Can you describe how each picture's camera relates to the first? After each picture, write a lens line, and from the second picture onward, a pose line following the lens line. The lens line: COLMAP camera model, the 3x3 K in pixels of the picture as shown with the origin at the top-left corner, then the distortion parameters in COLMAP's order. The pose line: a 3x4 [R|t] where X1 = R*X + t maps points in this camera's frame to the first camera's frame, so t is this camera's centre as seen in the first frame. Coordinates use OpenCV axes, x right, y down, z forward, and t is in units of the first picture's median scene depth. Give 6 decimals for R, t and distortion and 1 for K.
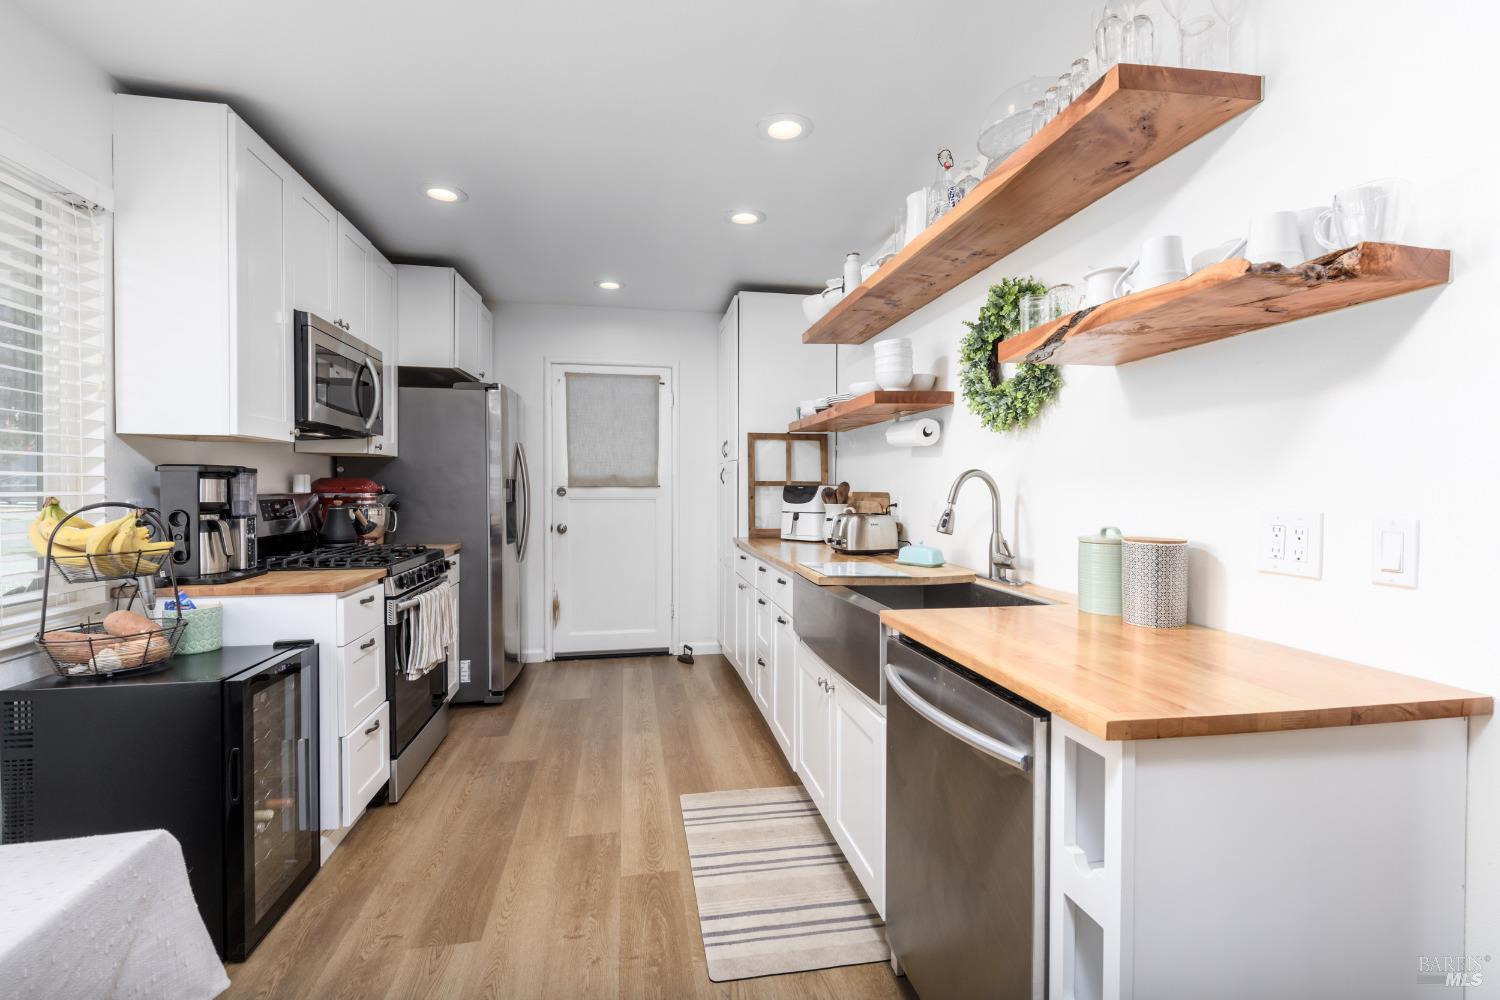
lens RADIAL K [[694.6, 0, 765.6], [0, 694.6, 491.7], [0, 0, 1]] dist [0.003365, -0.003075]
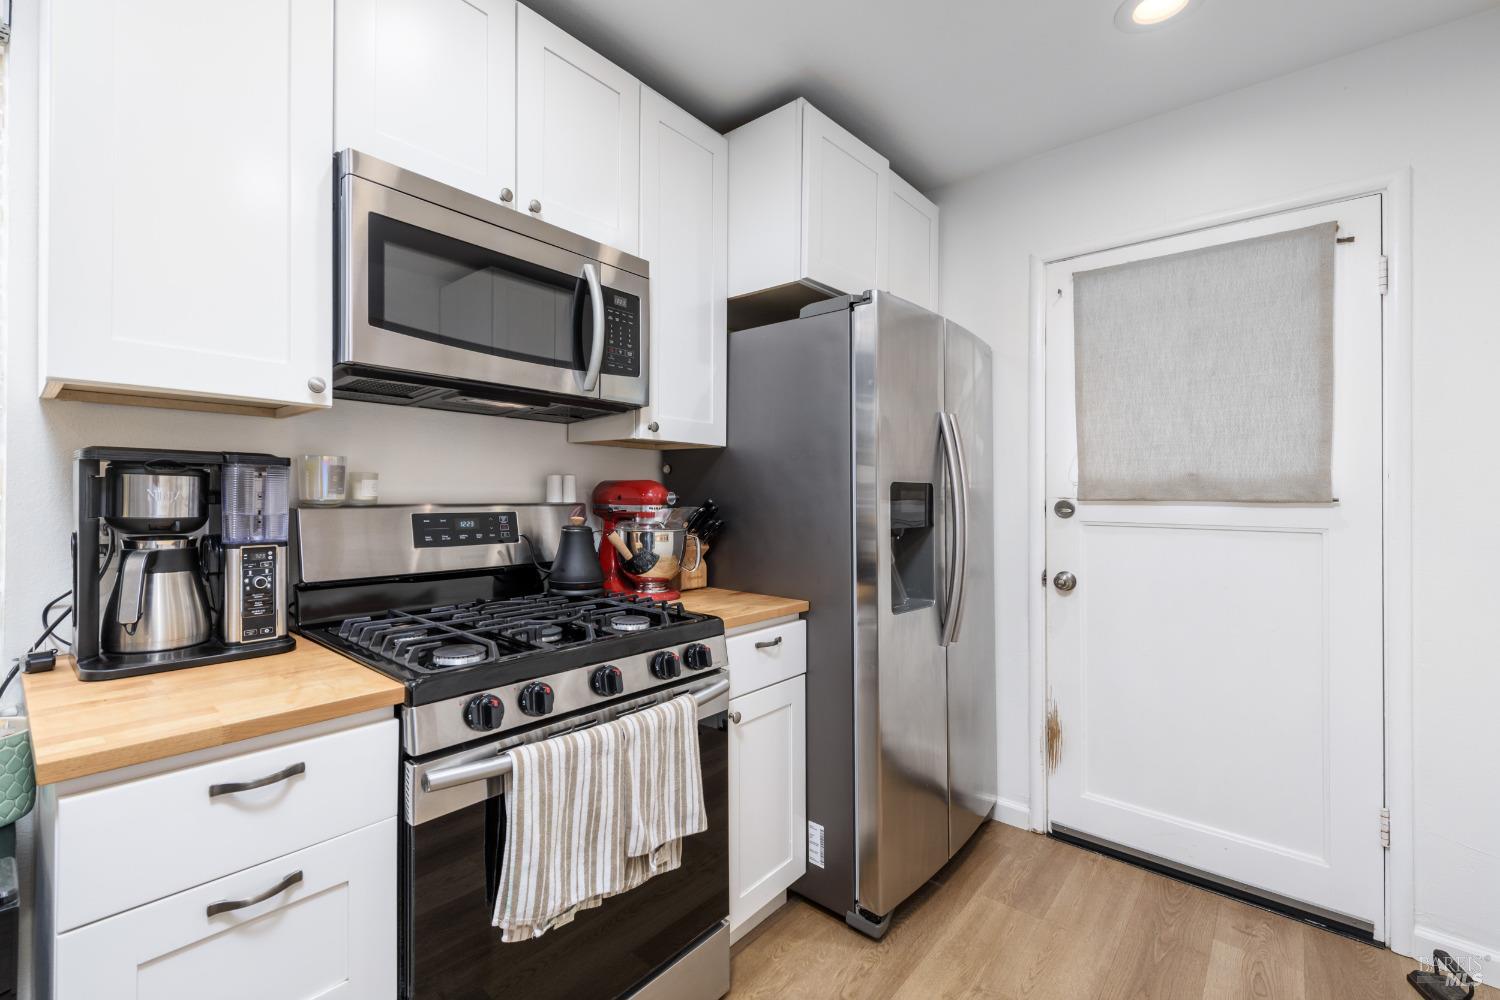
lens RADIAL K [[643.8, 0, 681.3], [0, 643.8, 485.2], [0, 0, 1]] dist [0.003811, -0.000287]
pose [[0.577491, -0.005008, -0.816382, -0.090476], [-0.017355, 0.999680, -0.018409, -0.005180], [0.816213, 0.024799, 0.577219, 0.644194]]
